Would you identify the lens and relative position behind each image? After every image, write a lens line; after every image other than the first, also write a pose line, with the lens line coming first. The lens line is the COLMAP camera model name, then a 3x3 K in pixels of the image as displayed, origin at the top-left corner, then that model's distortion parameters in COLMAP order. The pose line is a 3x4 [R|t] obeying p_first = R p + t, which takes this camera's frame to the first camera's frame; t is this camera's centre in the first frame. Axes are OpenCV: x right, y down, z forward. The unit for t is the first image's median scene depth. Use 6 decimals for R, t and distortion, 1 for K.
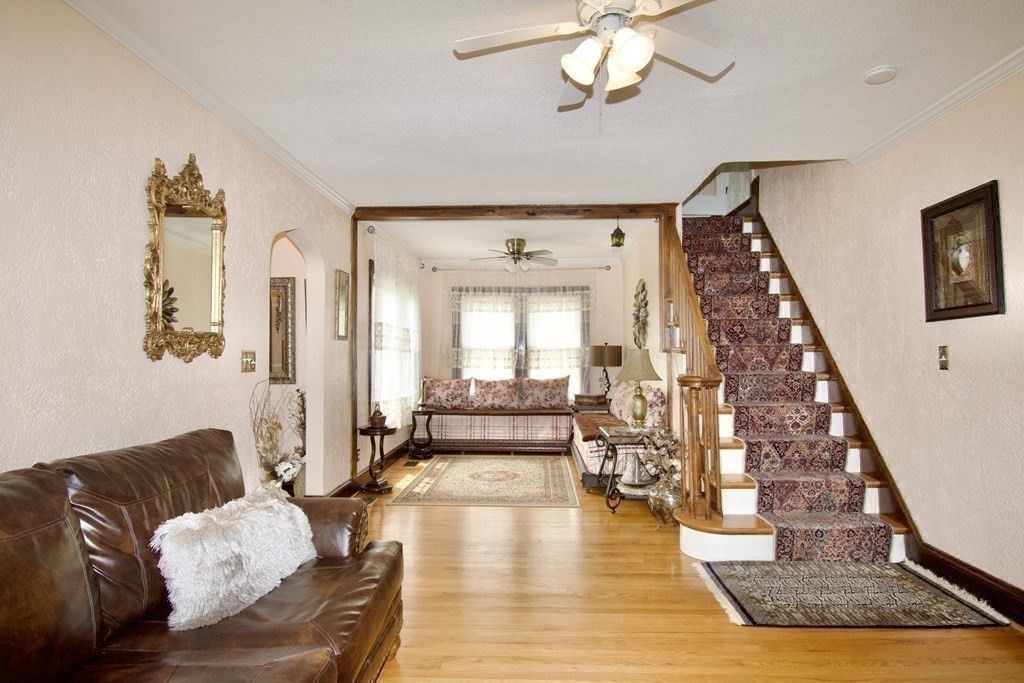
lens RADIAL K [[552.1, 0, 513.9], [0, 552.1, 325.5], [0, 0, 1]] dist [-0.002380, -0.000562]
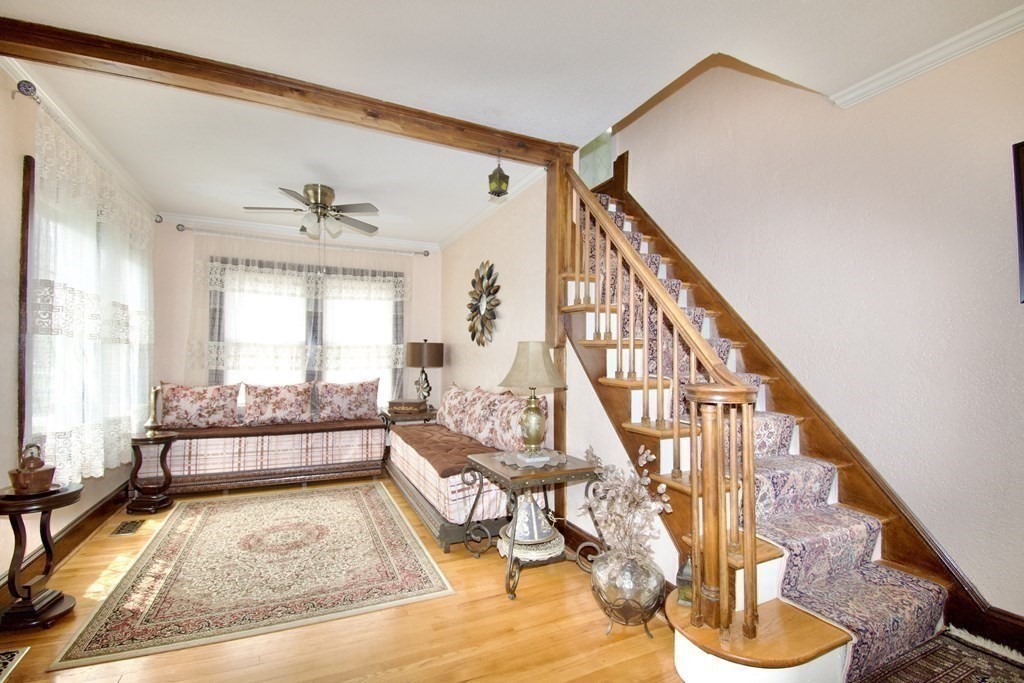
lens RADIAL K [[455.7, 0, 514.9], [0, 455.7, 350.6], [0, 0, 1]] dist [0.015478, -0.024547]
pose [[0.885814, 0.015693, 0.463776, -0.038949], [-0.033170, 0.999013, 0.029550, 0.024161], [-0.462854, -0.041559, 0.885460, 0.325727]]
